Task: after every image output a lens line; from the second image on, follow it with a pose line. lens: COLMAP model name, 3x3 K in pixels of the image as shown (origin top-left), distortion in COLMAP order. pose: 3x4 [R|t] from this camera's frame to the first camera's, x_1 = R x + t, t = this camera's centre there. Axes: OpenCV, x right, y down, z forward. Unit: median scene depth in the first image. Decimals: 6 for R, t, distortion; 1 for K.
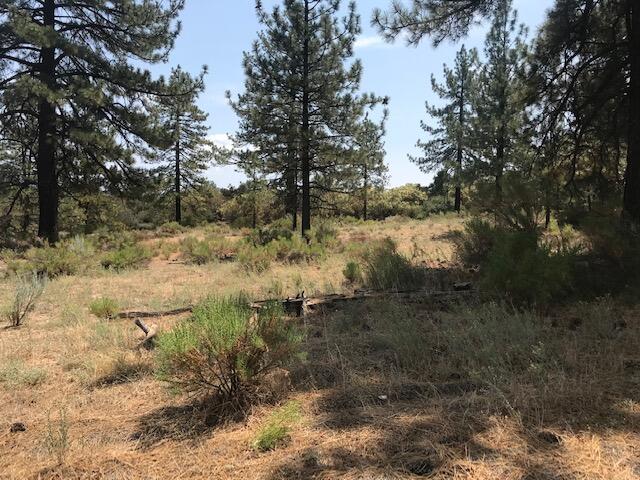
lens RADIAL K [[523.8, 0, 320.0], [0, 523.8, 240.0], [0, 0, 1]] dist [0.002816, -0.013345]
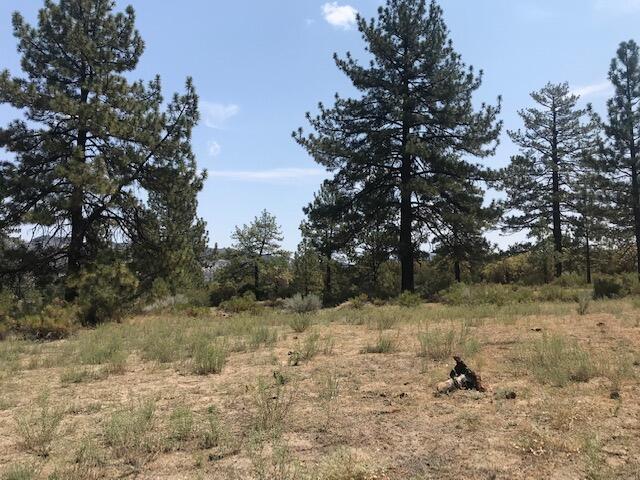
lens RADIAL K [[523.8, 0, 320.0], [0, 523.8, 240.0], [0, 0, 1]] dist [0.002816, -0.013345]
pose [[0.917033, -0.060716, -0.394162, -0.177749], [0.010866, 0.991780, -0.127491, 0.028965], [0.398662, 0.112631, 0.910155, -0.313940]]
